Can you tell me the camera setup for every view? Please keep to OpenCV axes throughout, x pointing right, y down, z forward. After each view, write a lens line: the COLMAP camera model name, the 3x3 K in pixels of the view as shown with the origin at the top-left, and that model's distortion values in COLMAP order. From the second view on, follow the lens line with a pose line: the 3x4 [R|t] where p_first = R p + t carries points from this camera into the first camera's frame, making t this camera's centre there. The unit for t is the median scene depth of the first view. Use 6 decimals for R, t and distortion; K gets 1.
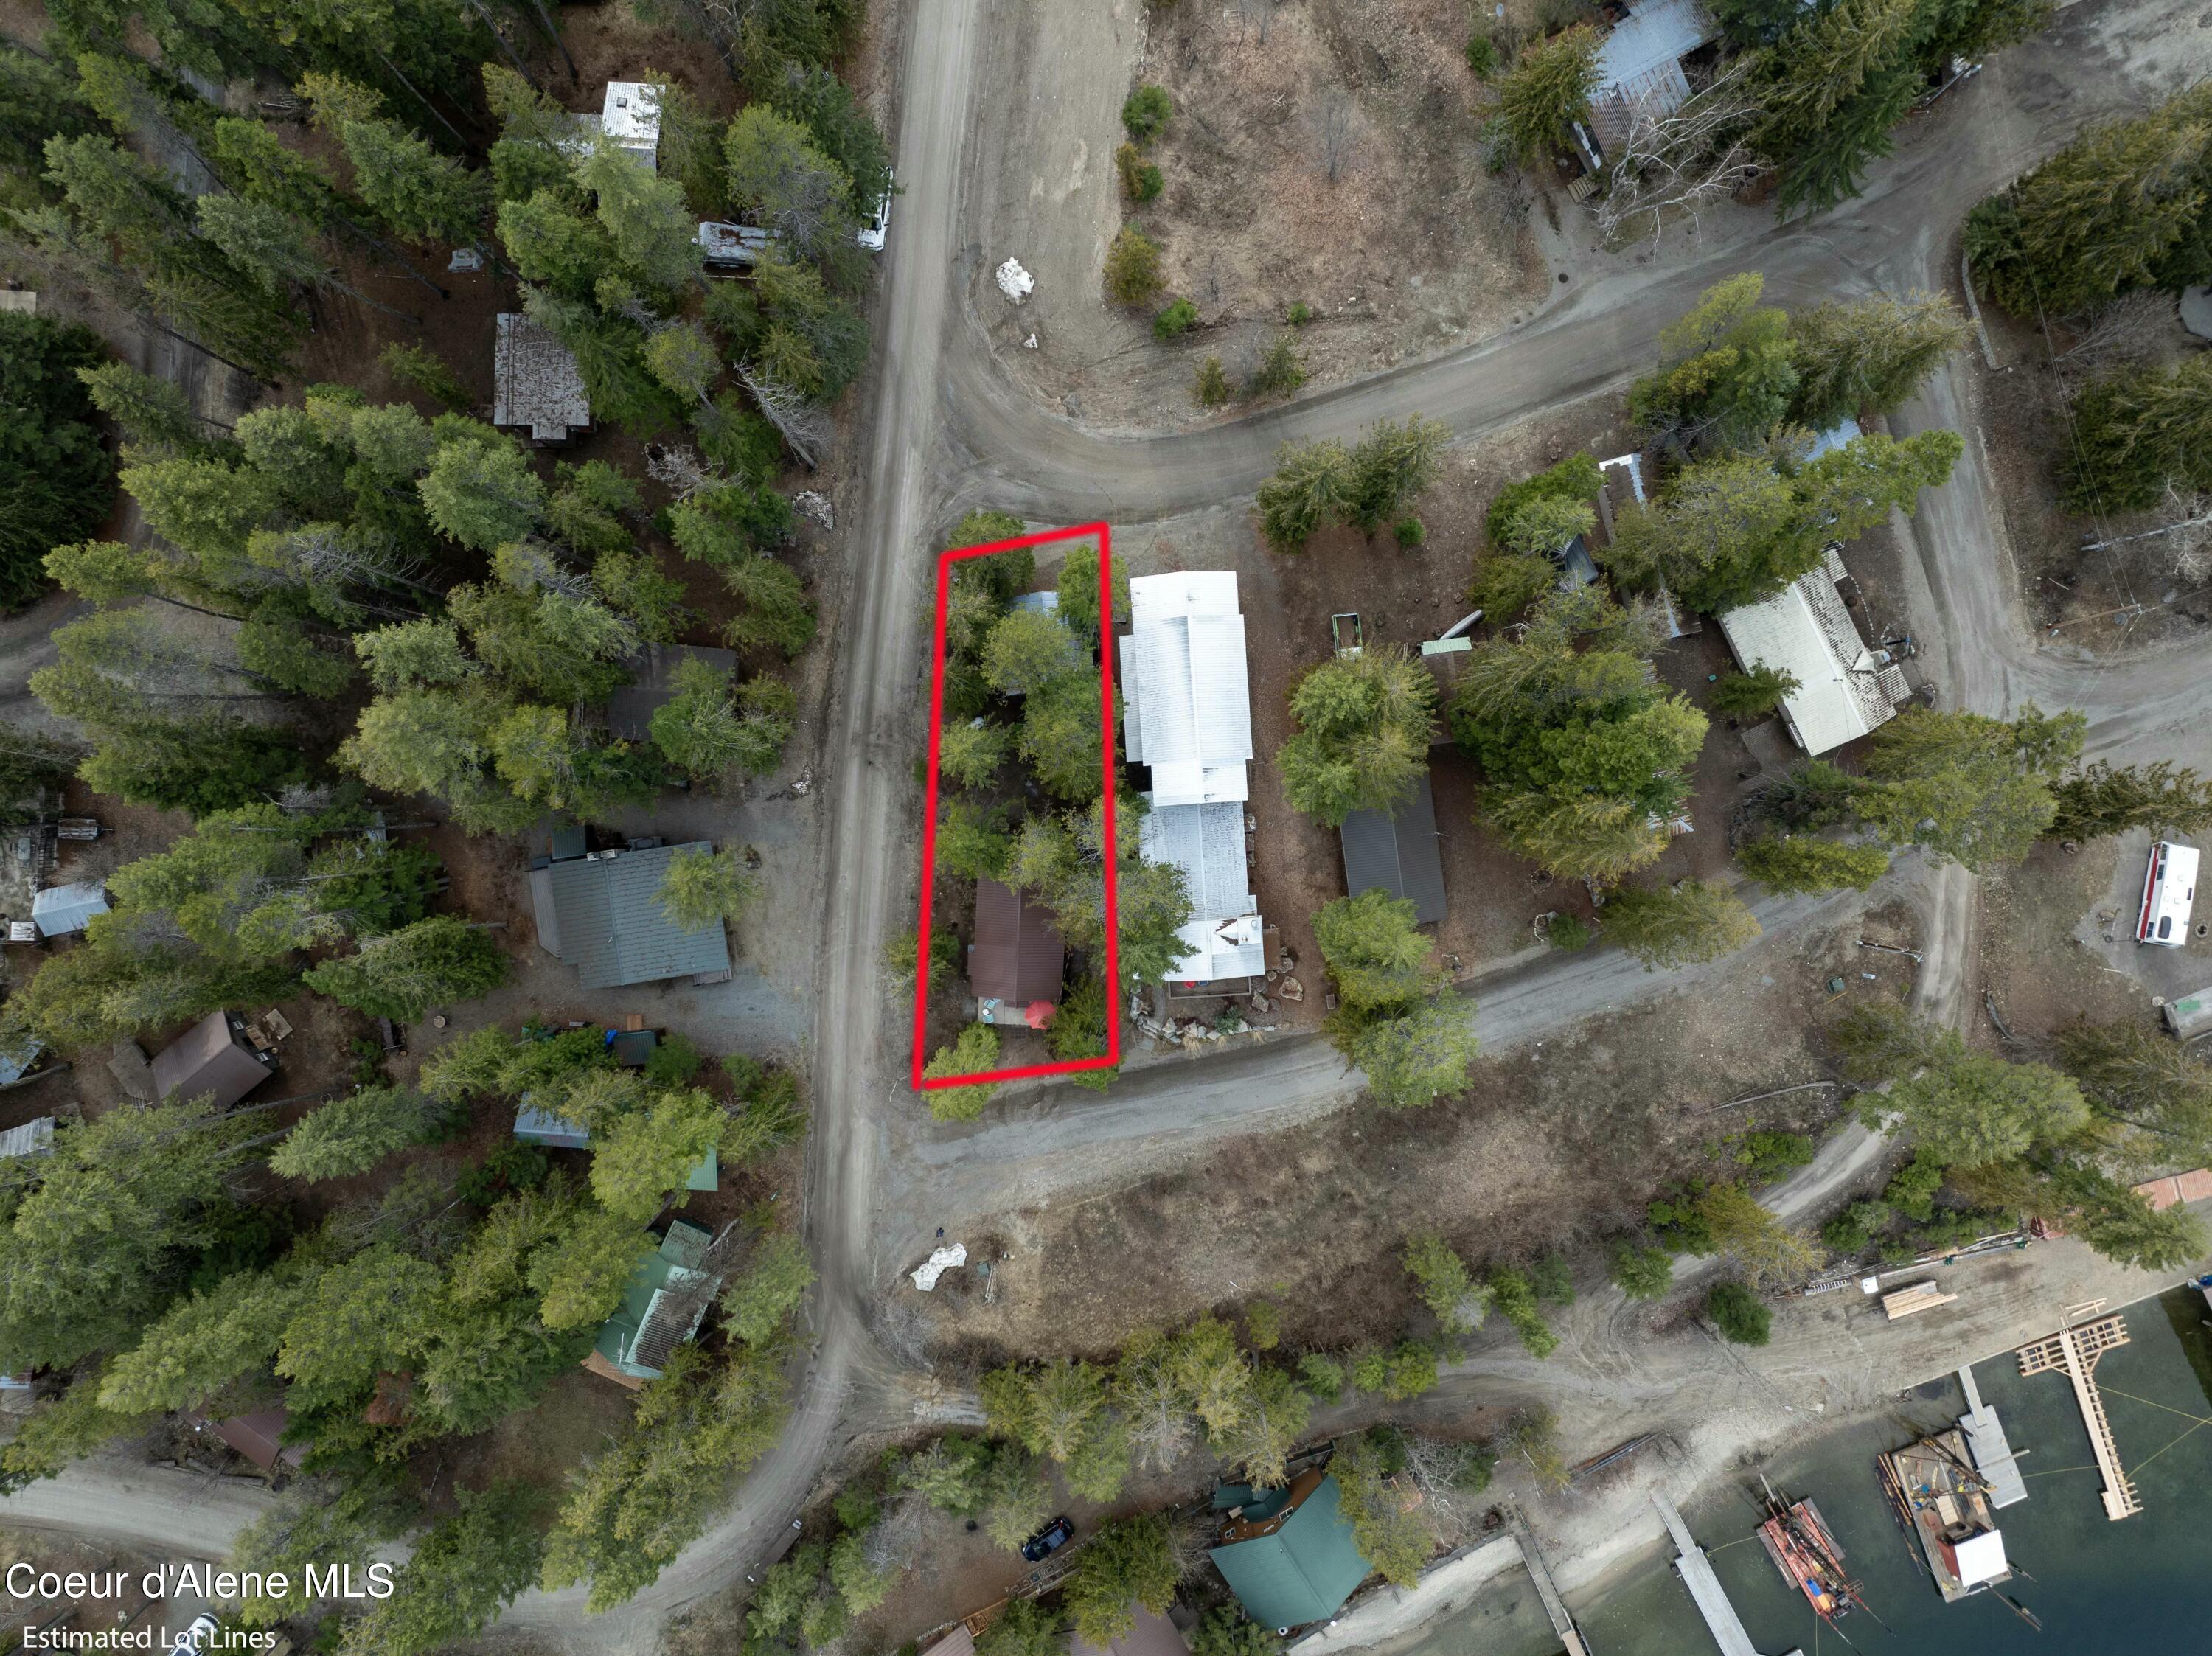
lens RADIAL K [[1567.0, 0, 1108.8], [0, 1567.0, 822.9], [0, 0, 1]] dist [-0.034159, 0.006415]
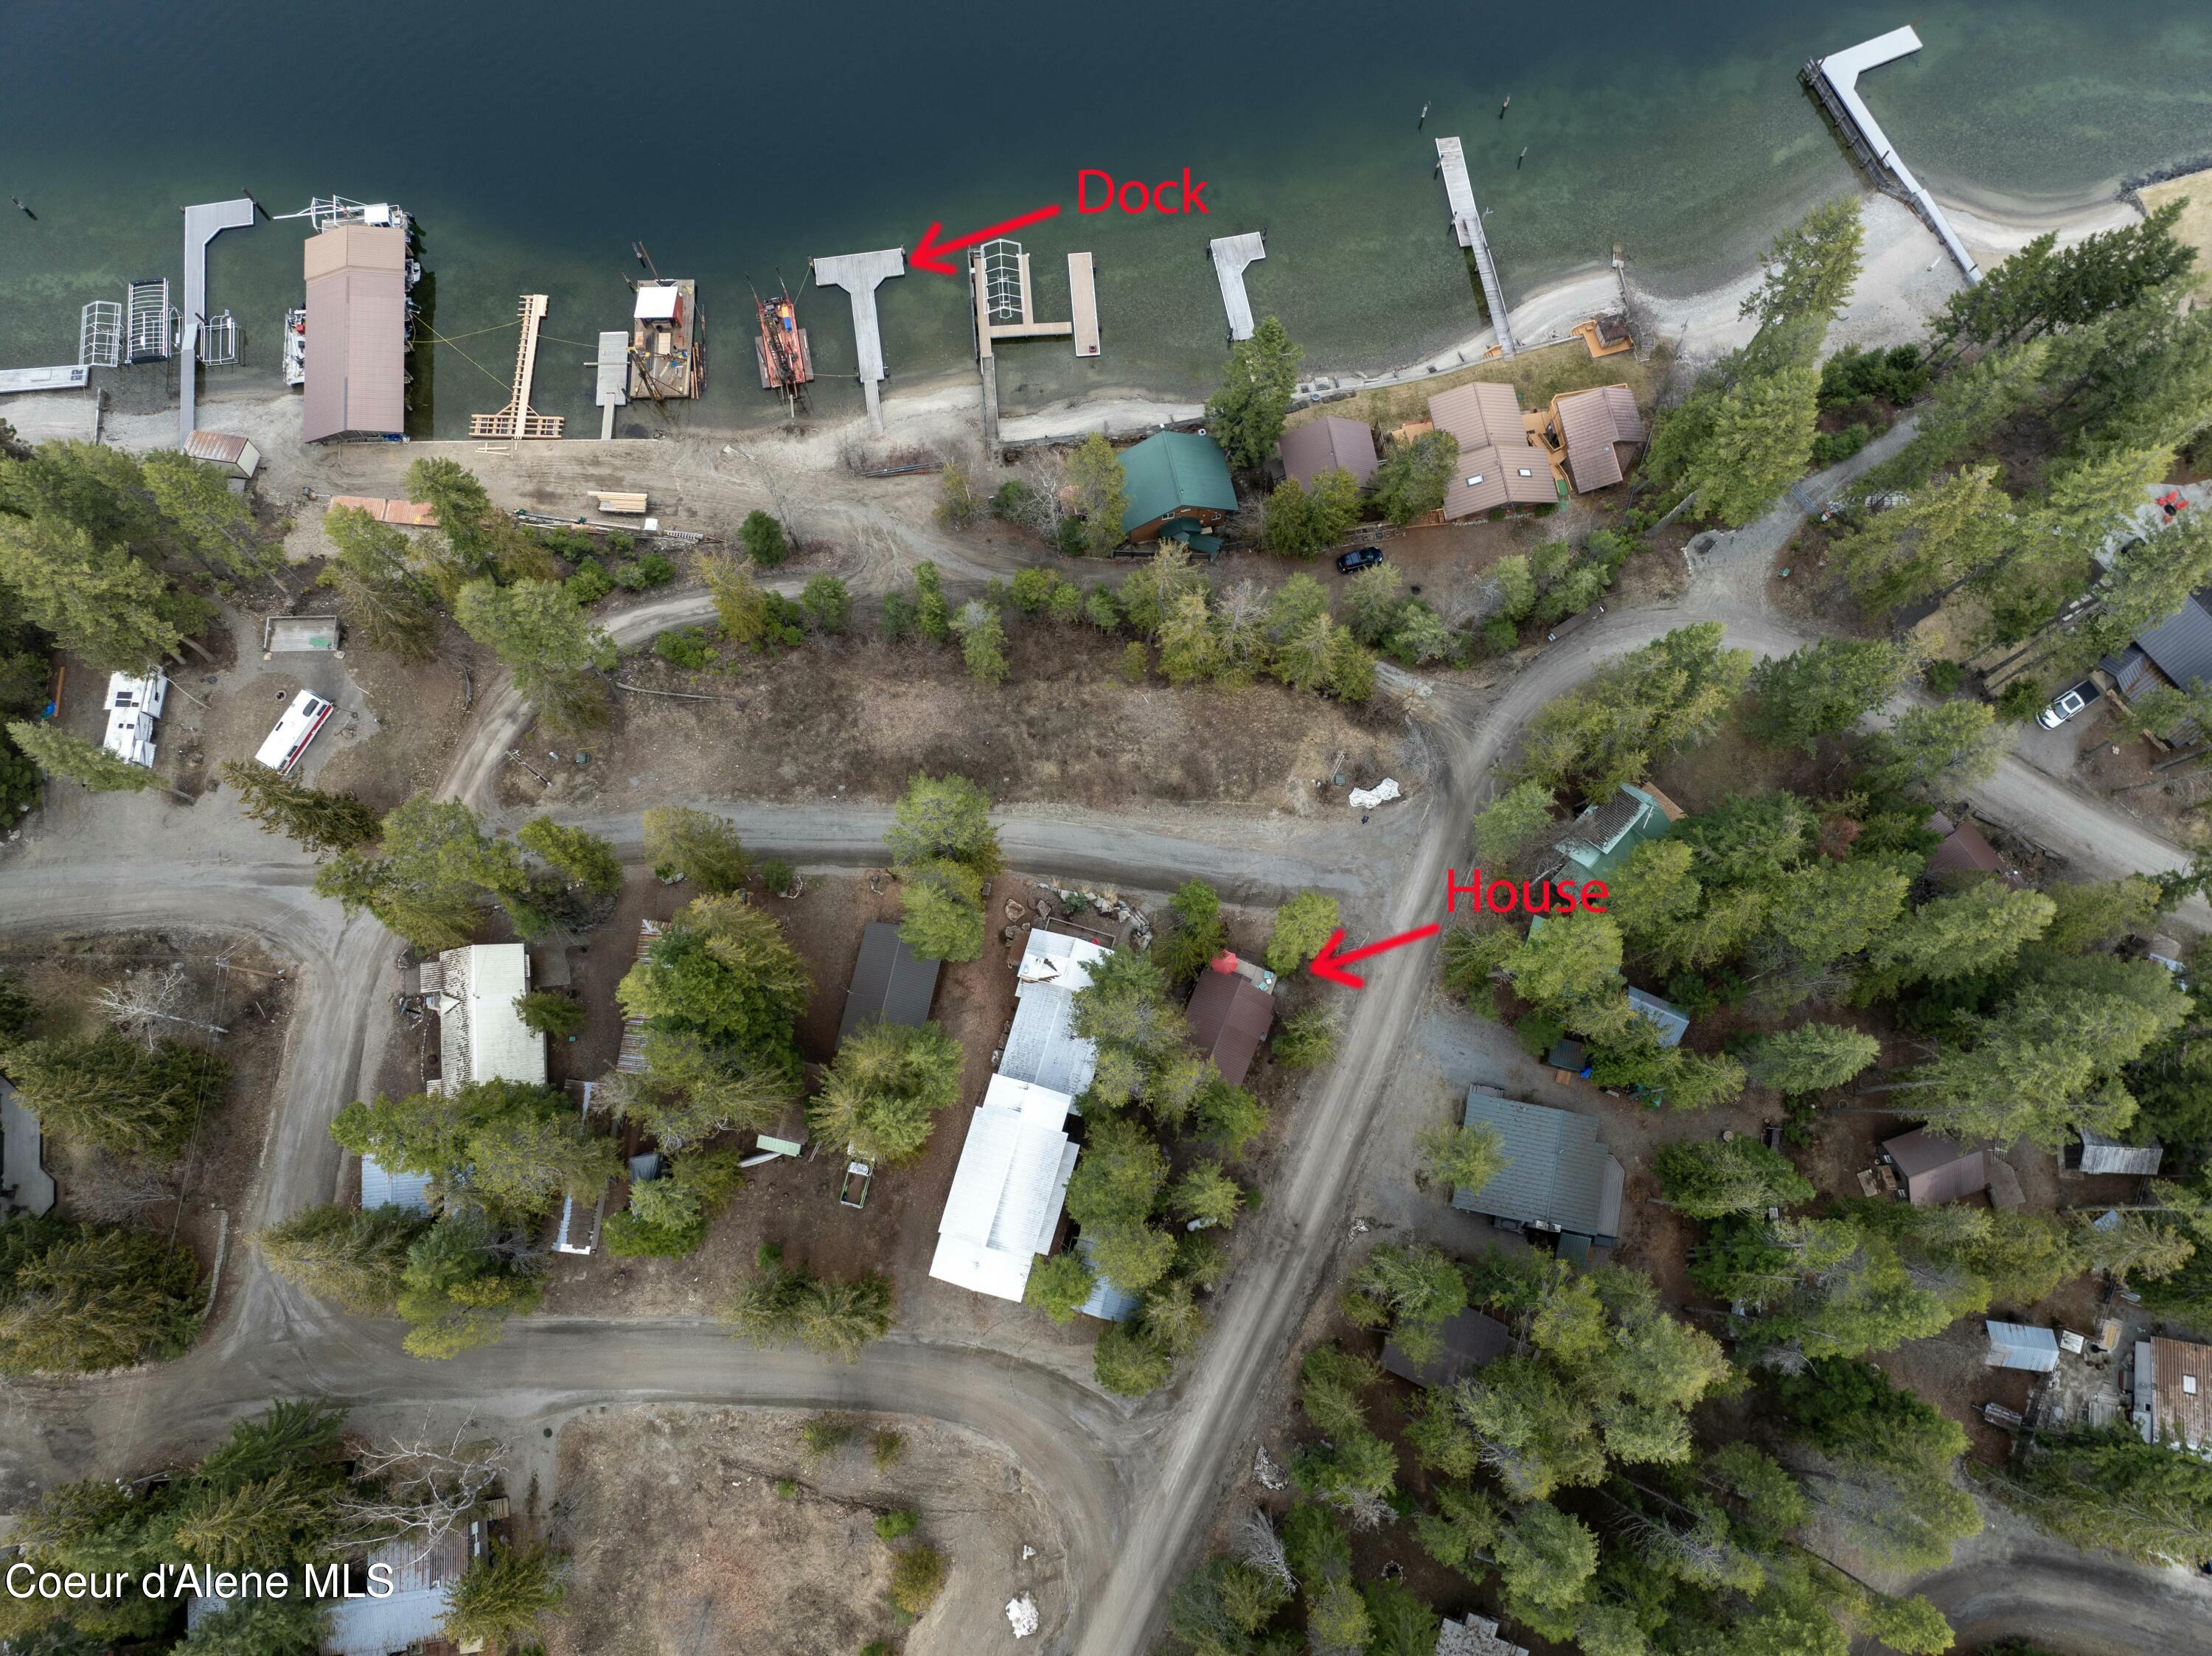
lens RADIAL K [[1556.5, 0, 1106.0], [0, 1556.5, 828.0], [0, 0, 1]] dist [0.003955, -0.059736]
pose [[-0.939963, -0.333778, 0.071147, -0.009740], [0.341242, -0.916251, 0.209853, -0.058950], [-0.004855, 0.221533, 0.975141, -0.150127]]
